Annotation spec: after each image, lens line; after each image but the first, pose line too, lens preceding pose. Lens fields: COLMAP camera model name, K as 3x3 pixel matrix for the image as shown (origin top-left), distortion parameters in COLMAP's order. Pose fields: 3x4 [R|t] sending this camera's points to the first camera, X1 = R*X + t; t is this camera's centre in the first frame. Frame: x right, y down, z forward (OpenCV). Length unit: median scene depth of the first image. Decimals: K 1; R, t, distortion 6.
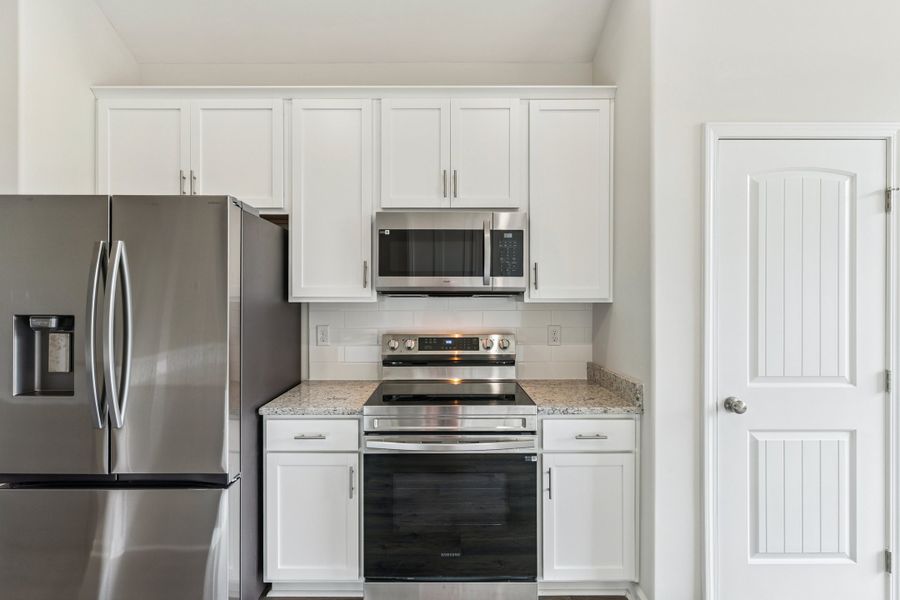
lens RADIAL K [[431.4, 0, 448.7], [0, 431.4, 297.7], [0, 0, 1]] dist [0.002419, 0.000432]
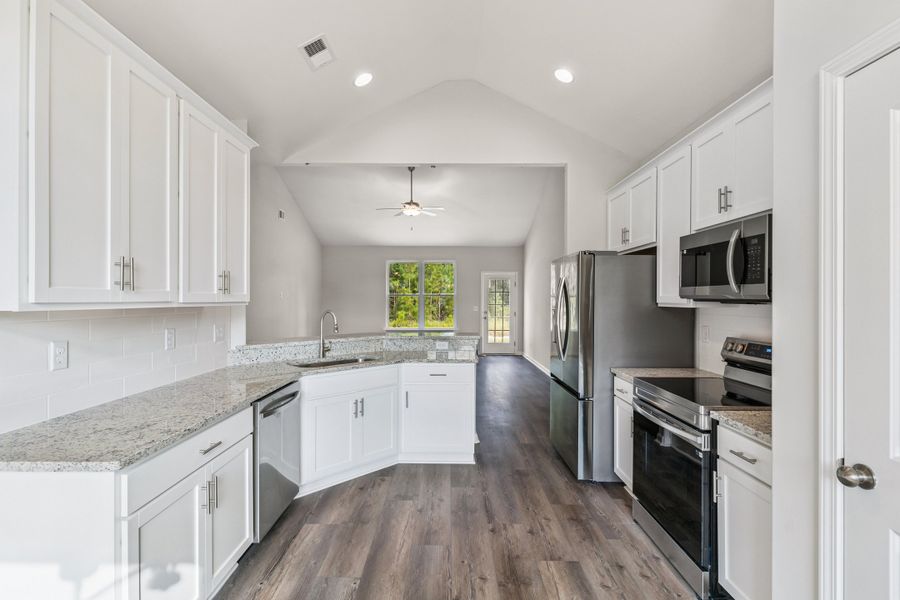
lens RADIAL K [[431.4, 0, 448.7], [0, 431.4, 297.7], [0, 0, 1]] dist [0.002419, 0.000432]
pose [[-0.018931, -0.002044, -0.999819, 1.229272], [-0.003955, 0.999990, -0.001970, -0.014703], [0.999813, 0.003917, -0.018939, 0.369455]]
